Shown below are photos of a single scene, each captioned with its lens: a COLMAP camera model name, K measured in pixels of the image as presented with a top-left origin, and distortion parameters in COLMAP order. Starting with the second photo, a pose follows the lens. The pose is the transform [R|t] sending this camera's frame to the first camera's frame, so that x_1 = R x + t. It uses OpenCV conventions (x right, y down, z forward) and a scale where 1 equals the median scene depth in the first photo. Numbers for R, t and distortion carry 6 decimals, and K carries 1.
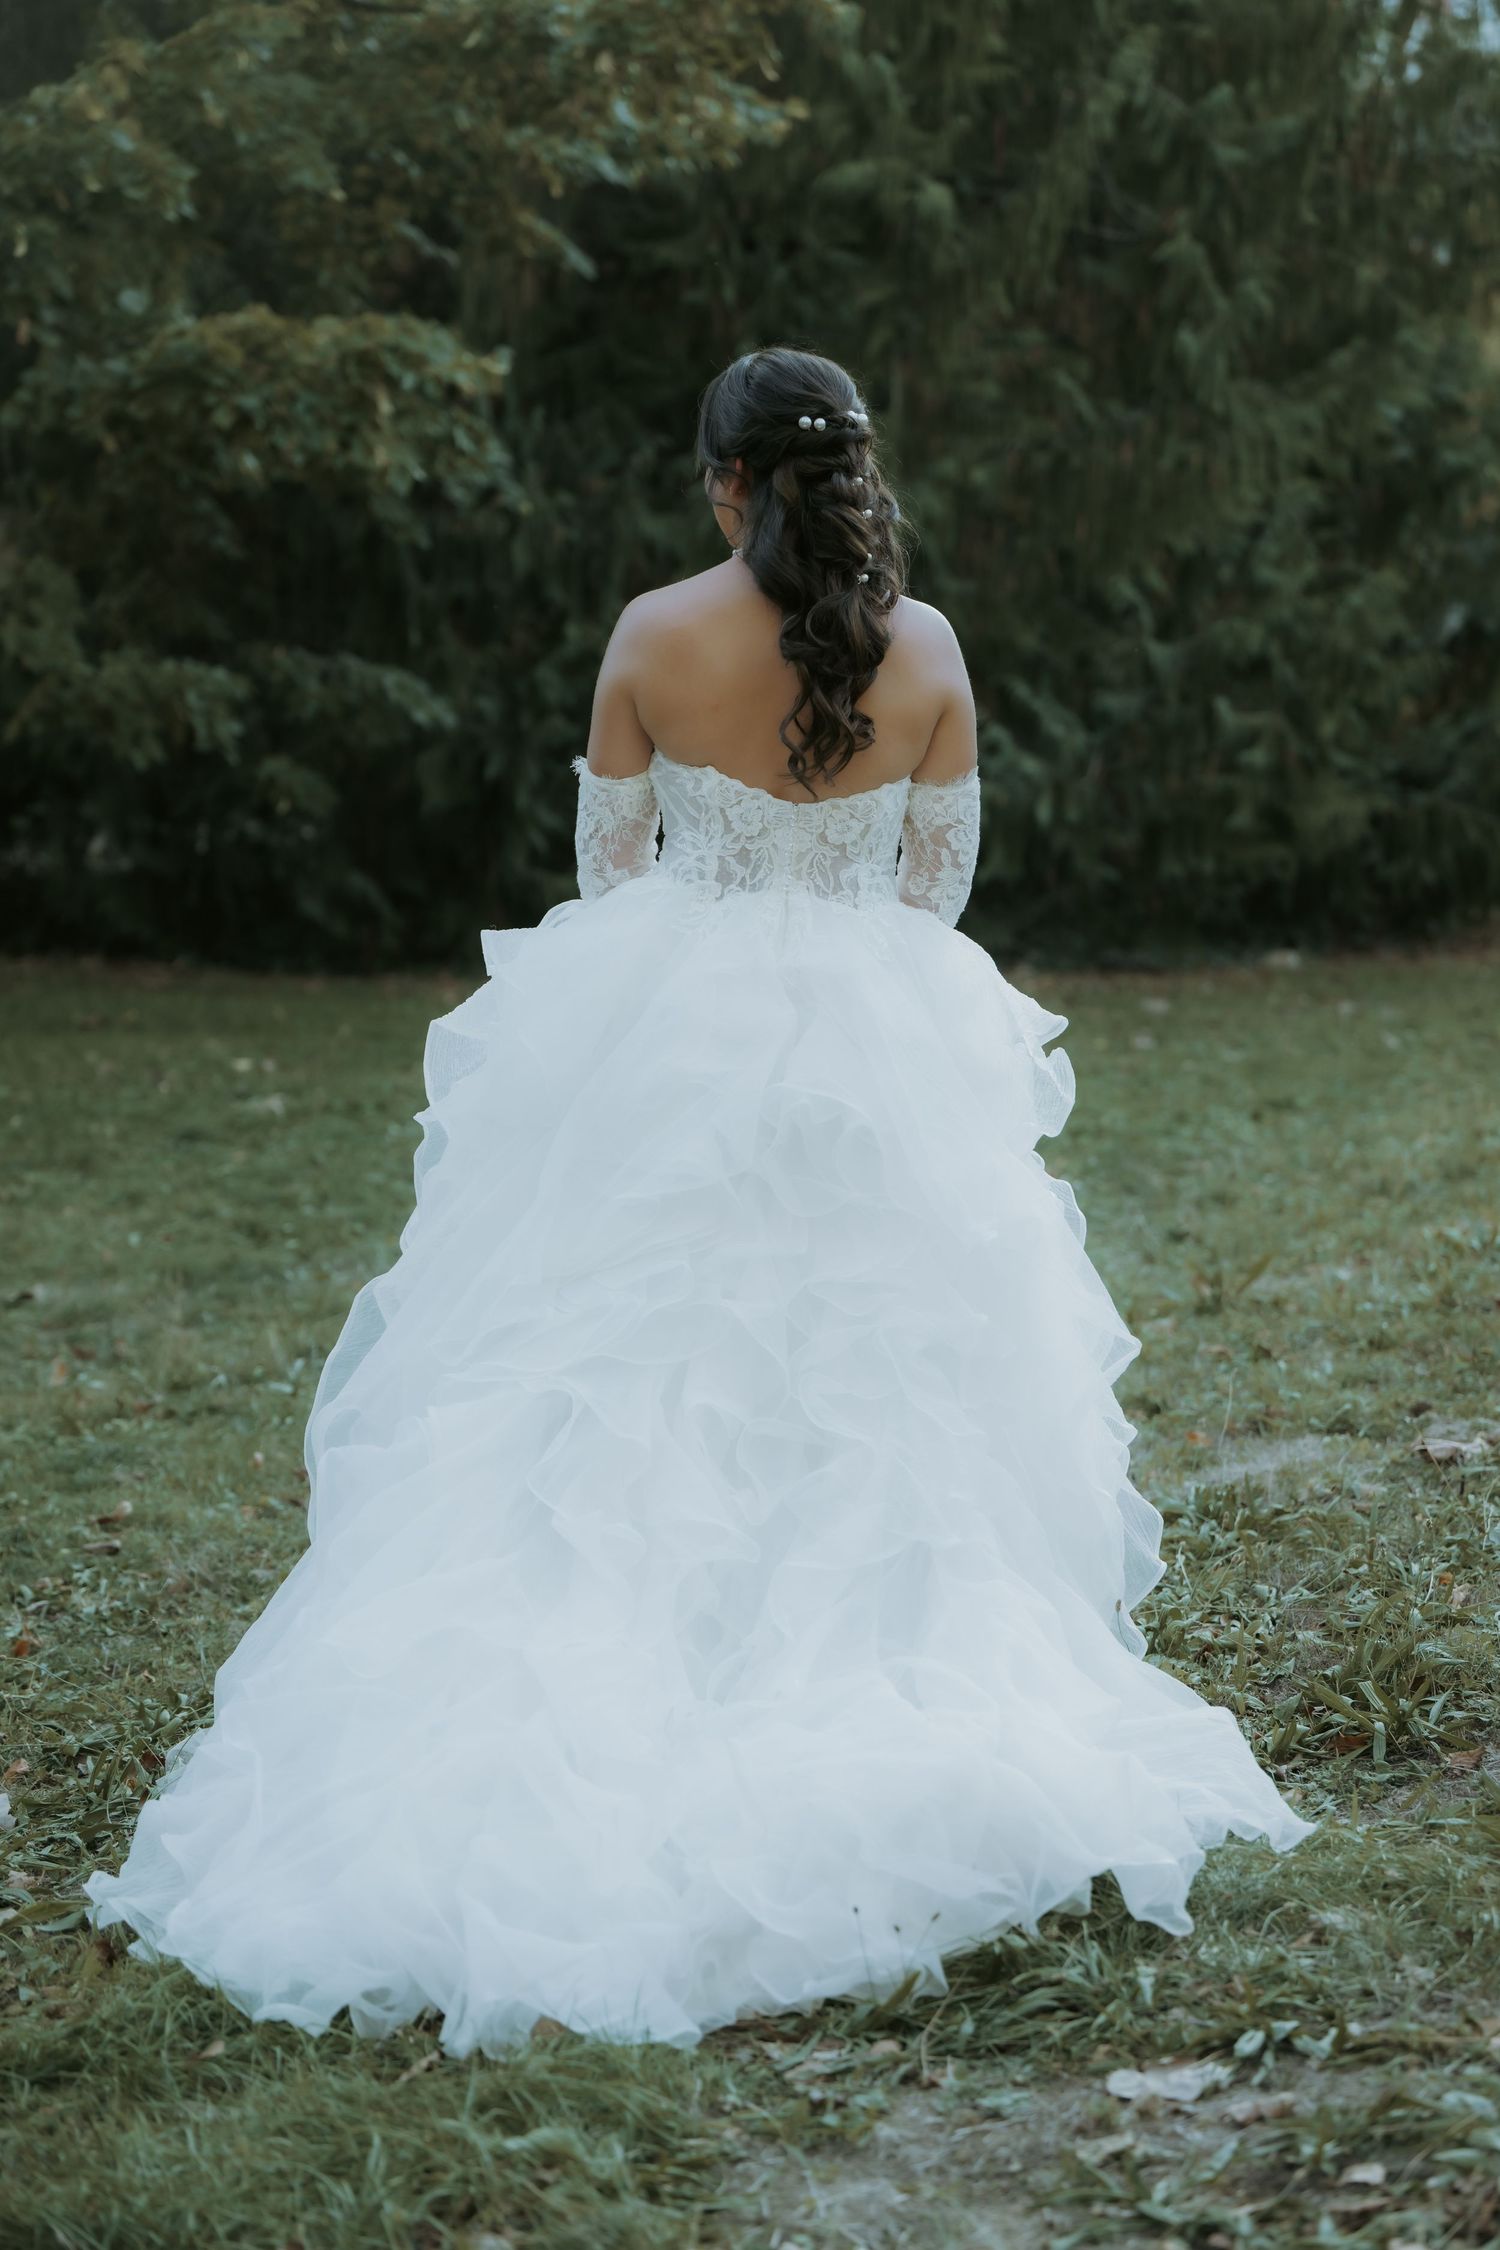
lens RADIAL K [[4484.9, 0, 750.0], [0, 4484.9, 1125.0], [0, 0, 1]] dist [0.030350, -0.433458]
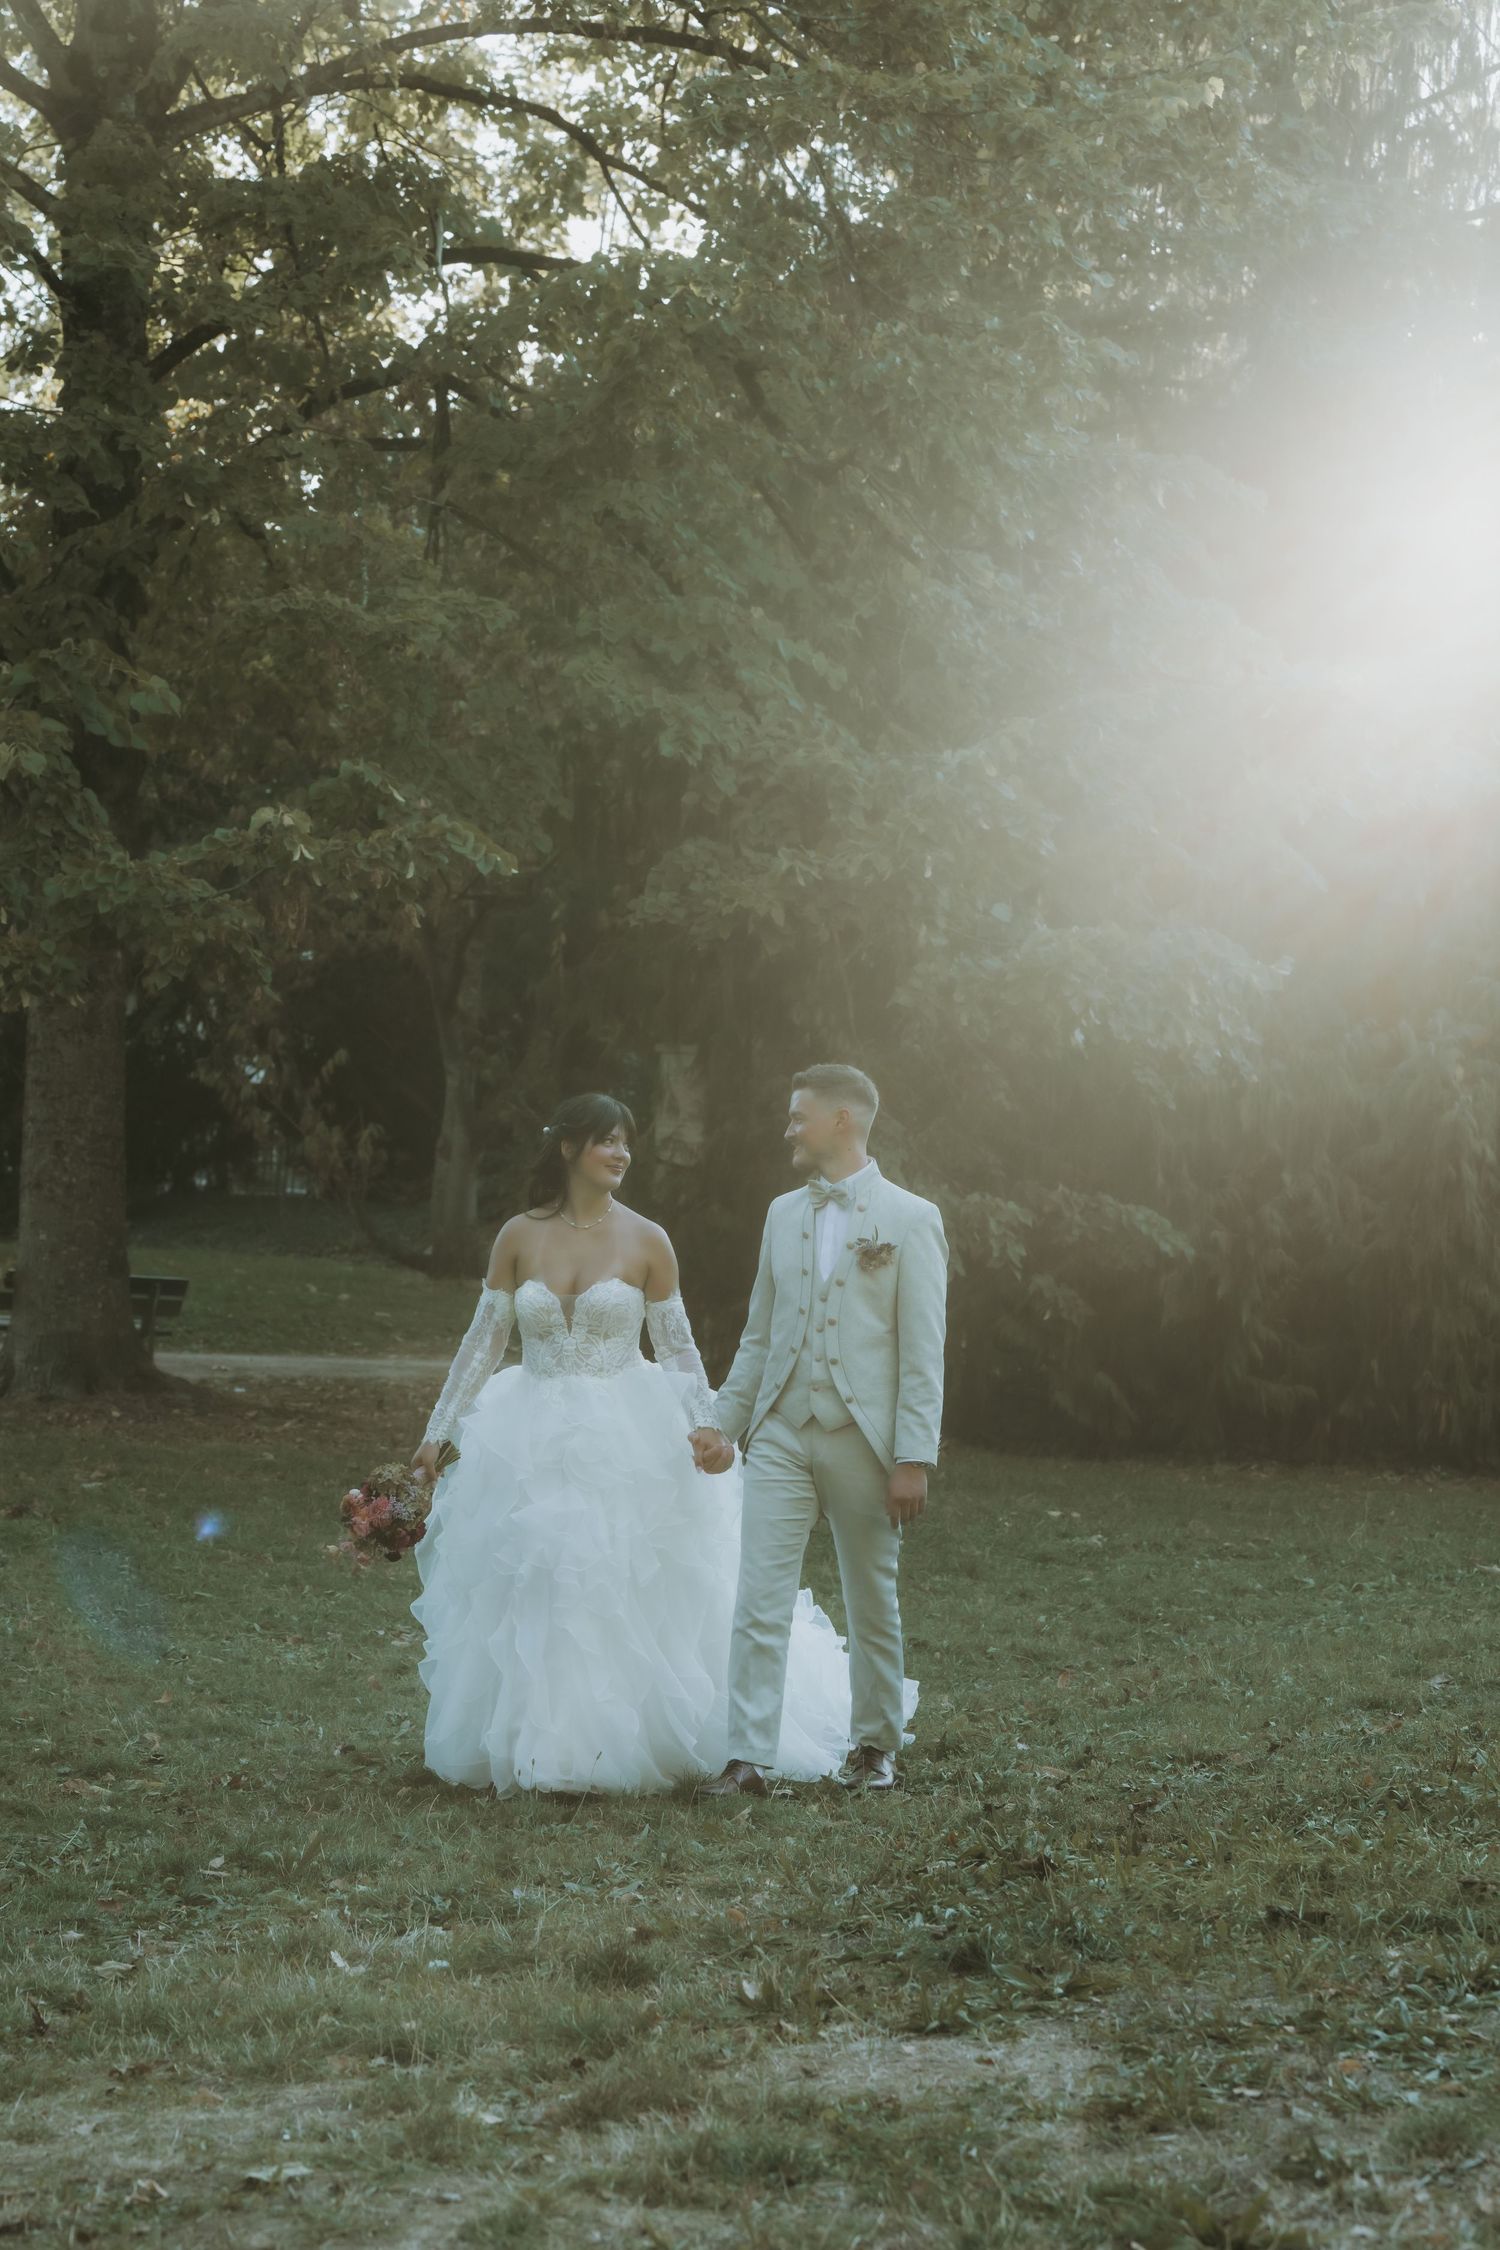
lens RADIAL K [[4484.9, 0, 750.0], [0, 4484.9, 1125.0], [0, 0, 1]] dist [0.030350, -0.433458]
pose [[0.991689, 0.031883, -0.124643, -0.047655], [-0.046569, 0.992069, -0.116752, 0.030647], [0.119932, 0.121586, 0.985309, -0.270593]]
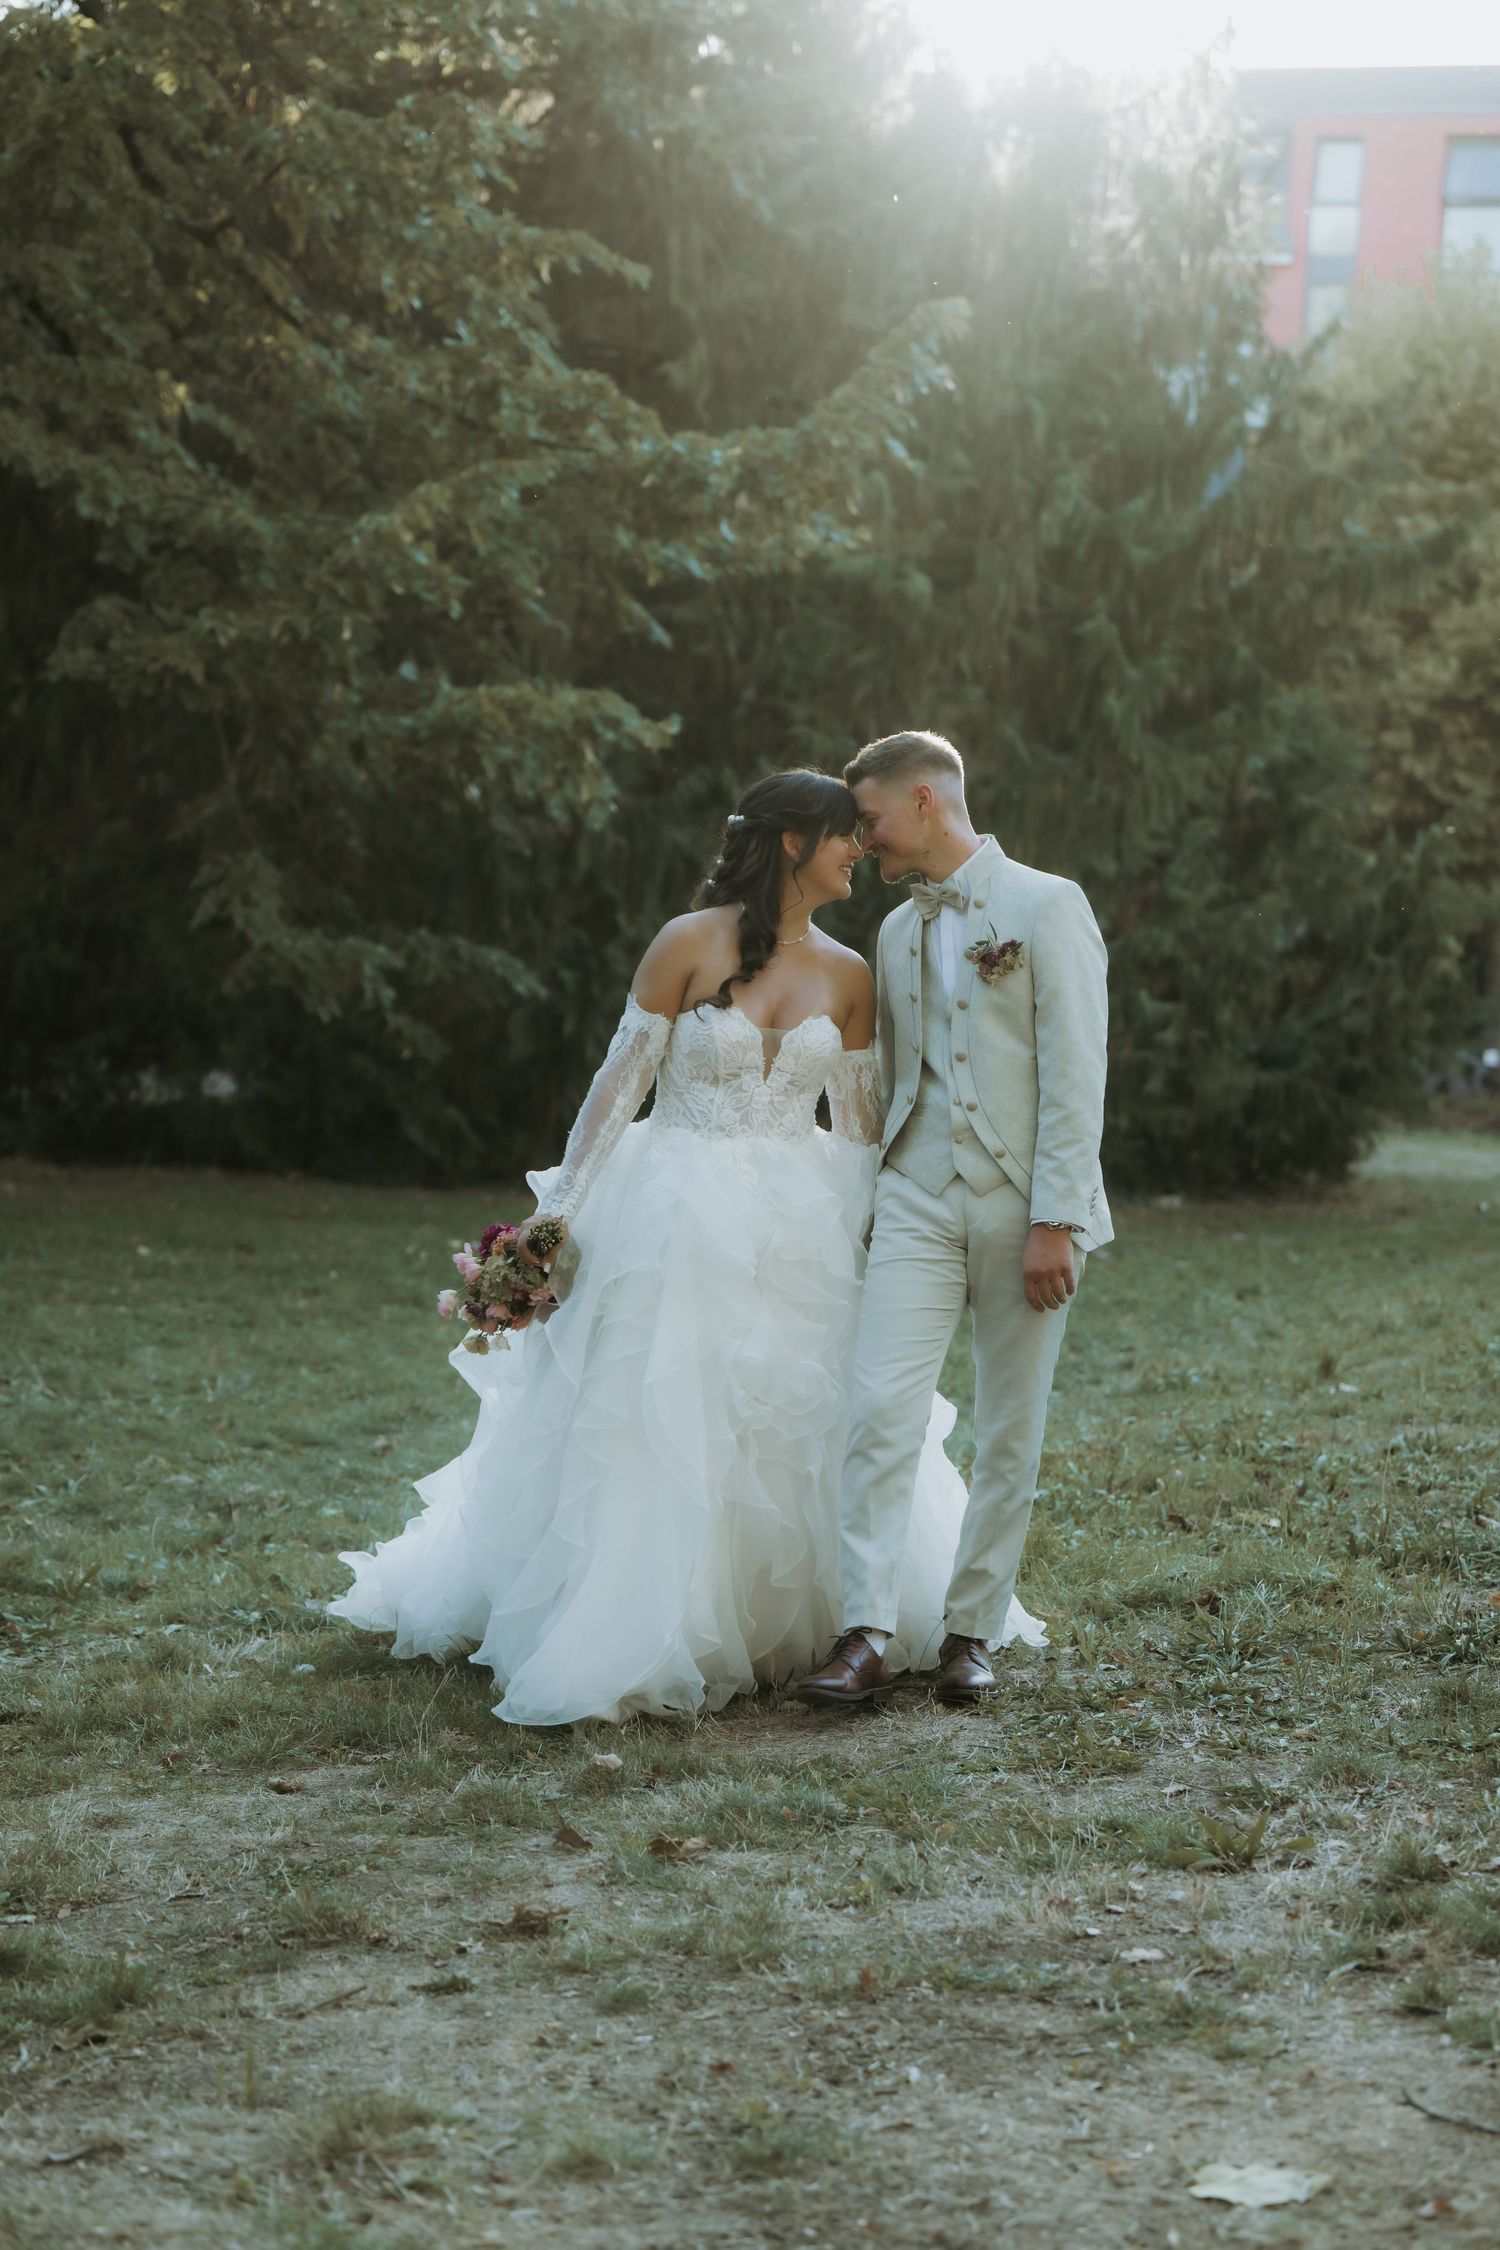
lens RADIAL K [[4468.0, 0, 750.0], [0, 4468.0, 1125.0], [0, 0, 1]] dist [-0.004567, 0.009630]
pose [[0.997304, 0.029411, 0.067232, -0.122969], [-0.025277, 0.997785, -0.061529, 0.031557], [-0.068893, 0.059663, 0.995838, -0.332733]]
